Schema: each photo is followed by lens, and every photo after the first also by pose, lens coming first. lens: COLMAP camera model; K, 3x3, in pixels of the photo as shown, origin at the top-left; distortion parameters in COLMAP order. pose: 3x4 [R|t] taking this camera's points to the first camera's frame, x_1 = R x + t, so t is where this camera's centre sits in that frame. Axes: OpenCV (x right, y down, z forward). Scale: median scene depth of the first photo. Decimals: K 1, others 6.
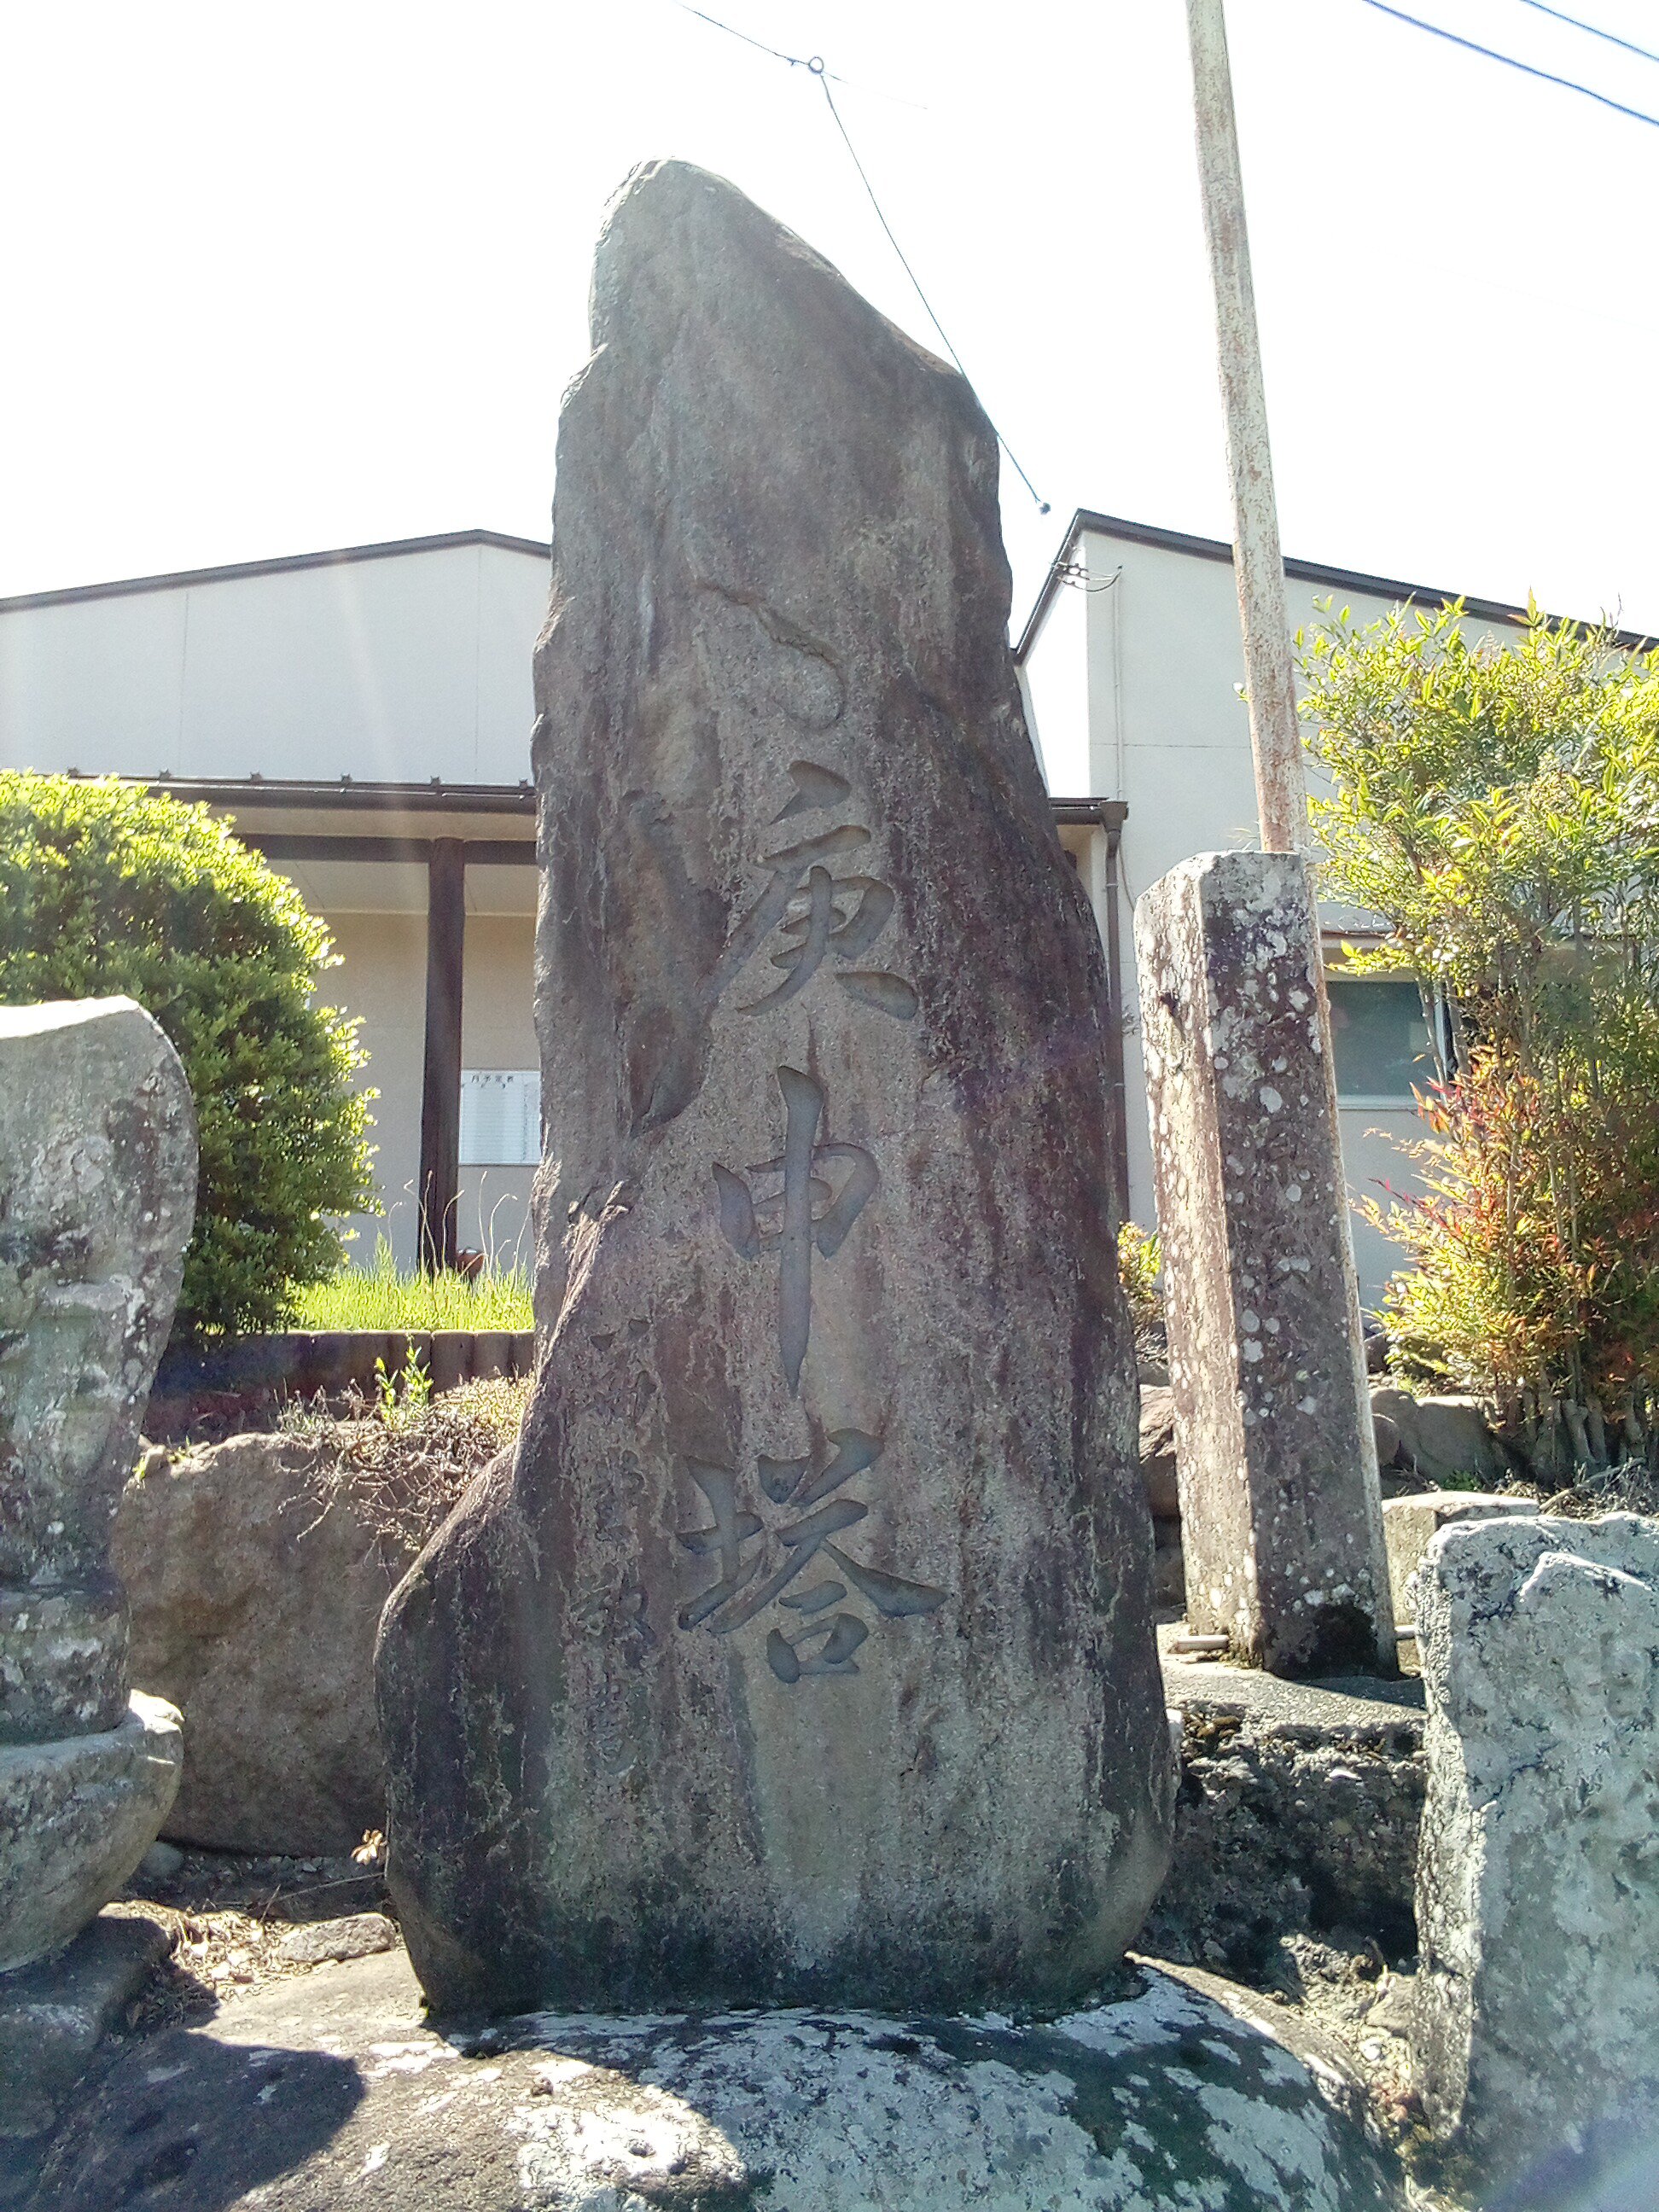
lens RADIAL K [[1808.5, 0, 836.9], [0, 1808.5, 1156.7], [0, 0, 1]] dist [0.085852, -0.127403]
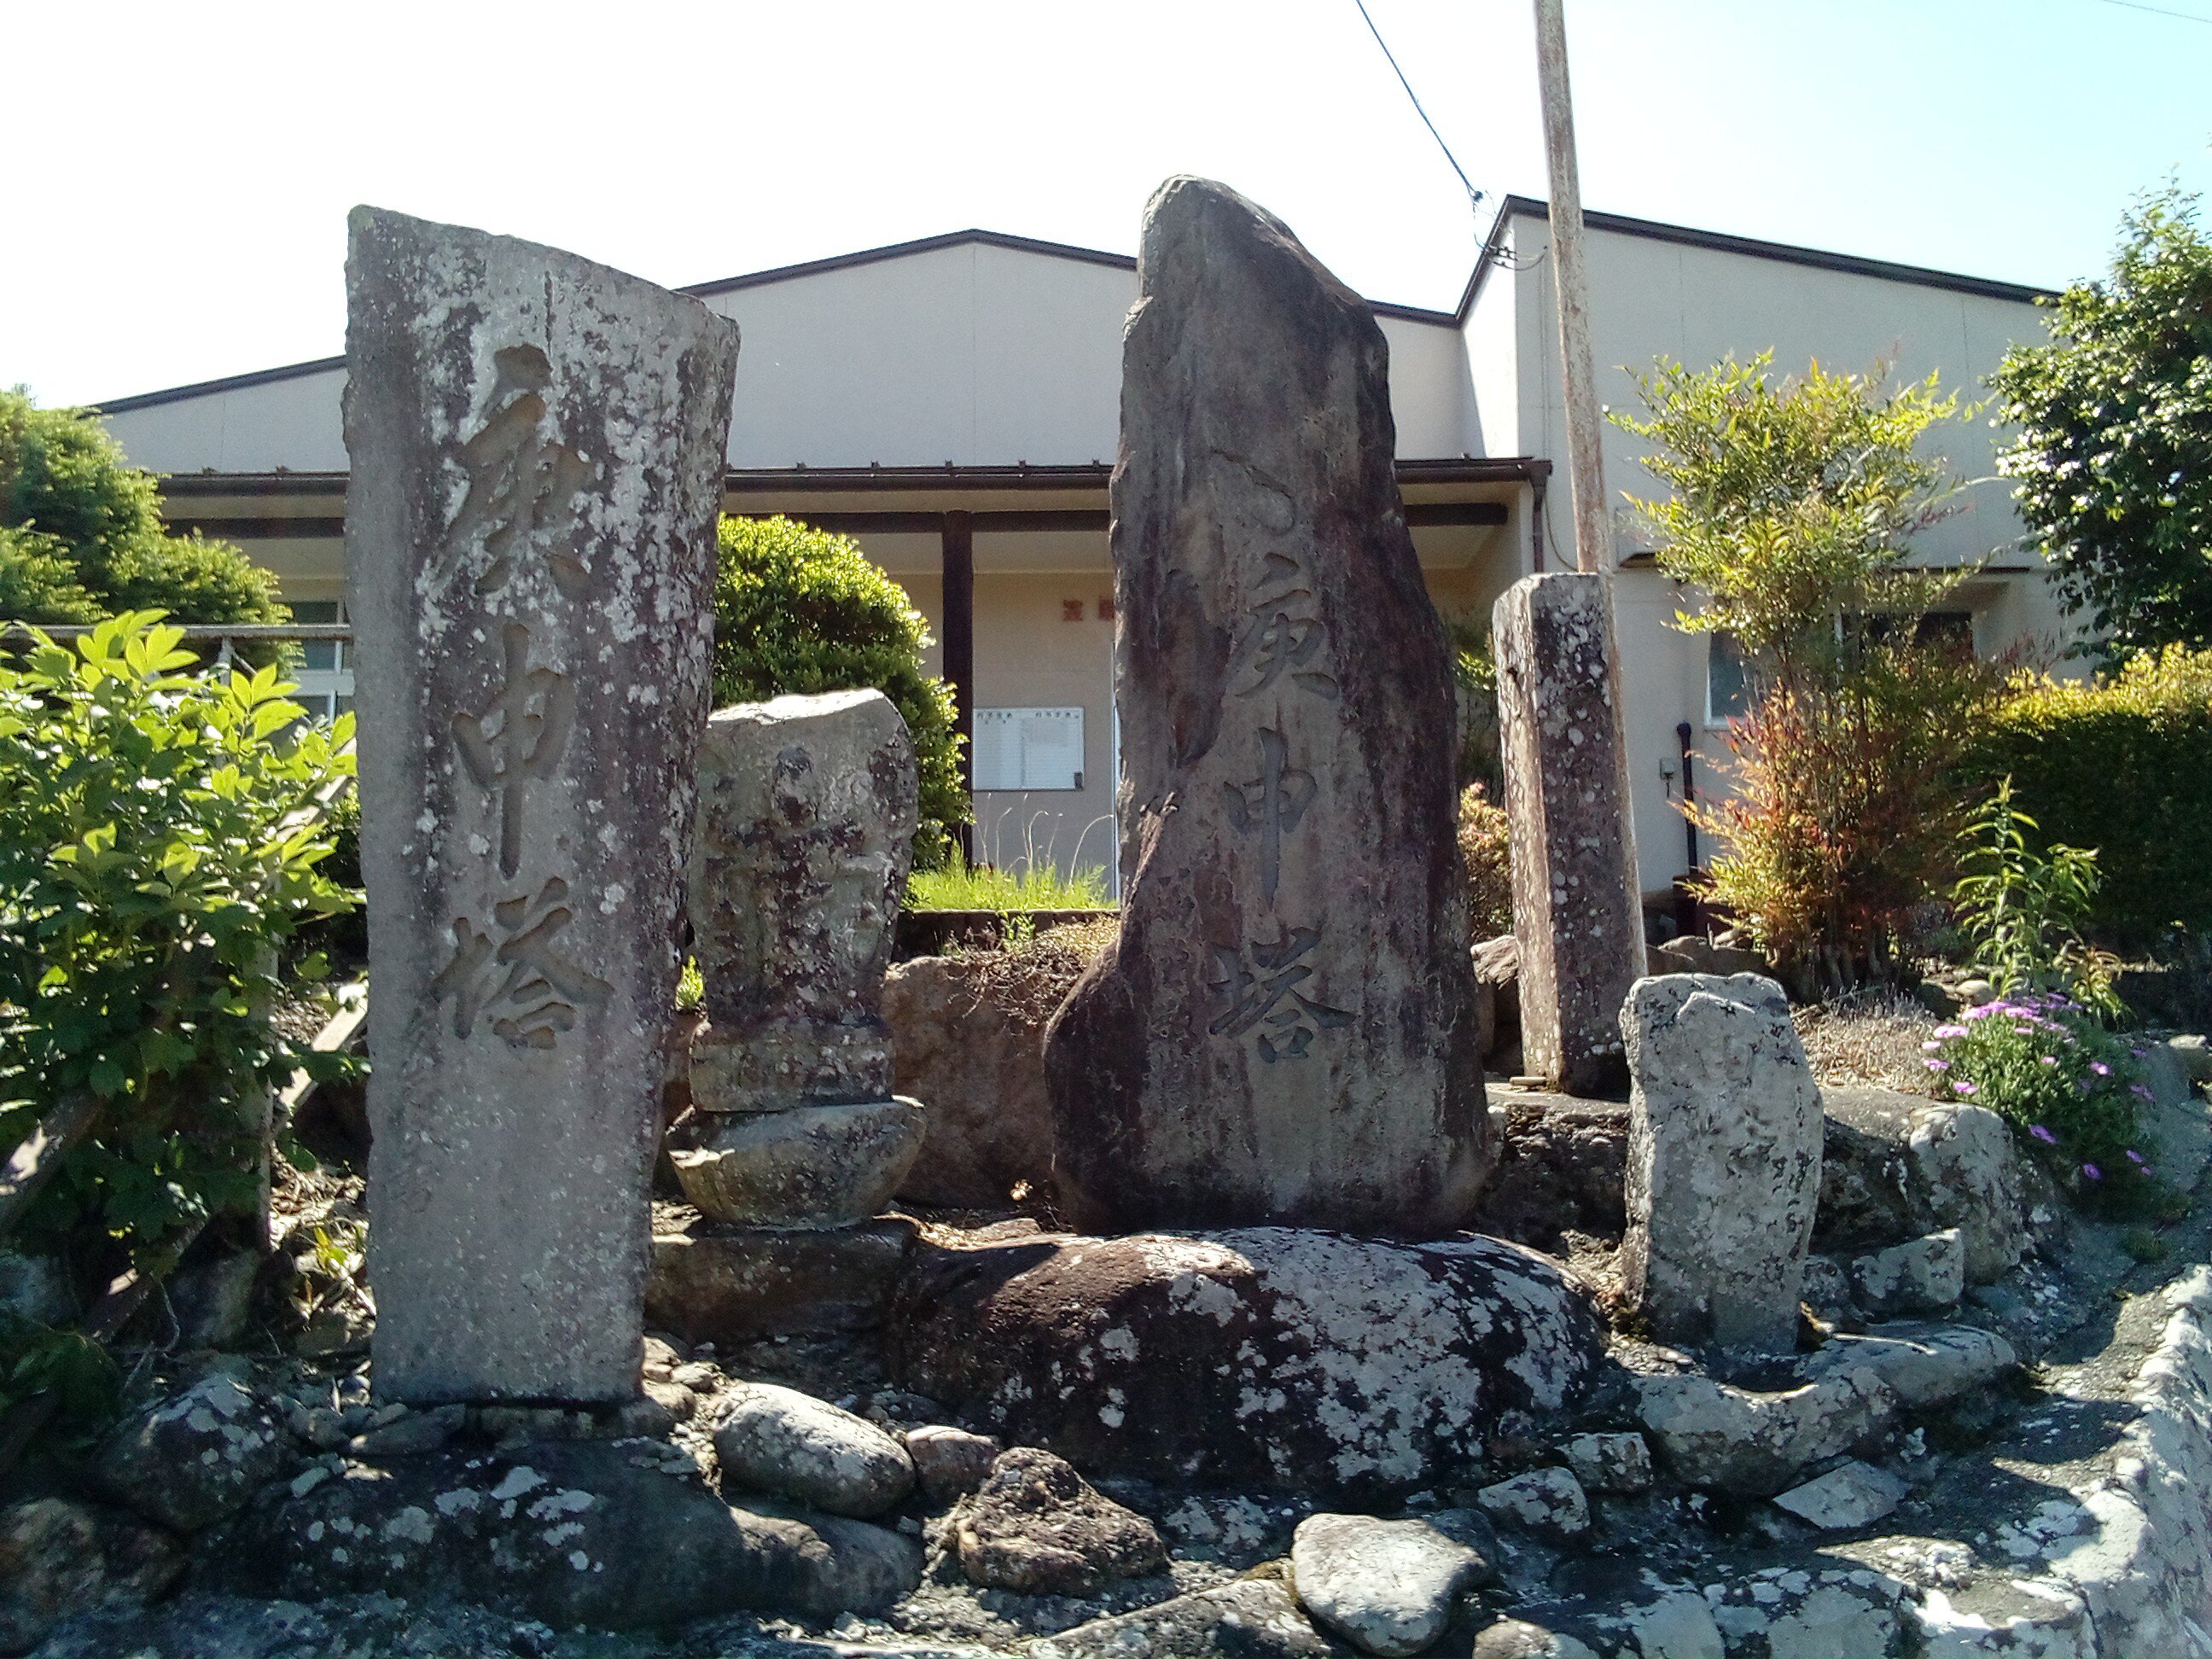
lens RADIAL K [[1897.0, 0, 1103.8], [0, 1897.0, 857.5], [0, 0, 1]] dist [0.080618, -0.118497]
pose [[0.994838, -0.009955, -0.100984, 0.002163], [0.013998, 0.999125, 0.039414, 0.002194], [0.100504, -0.040624, 0.994107, -0.783261]]
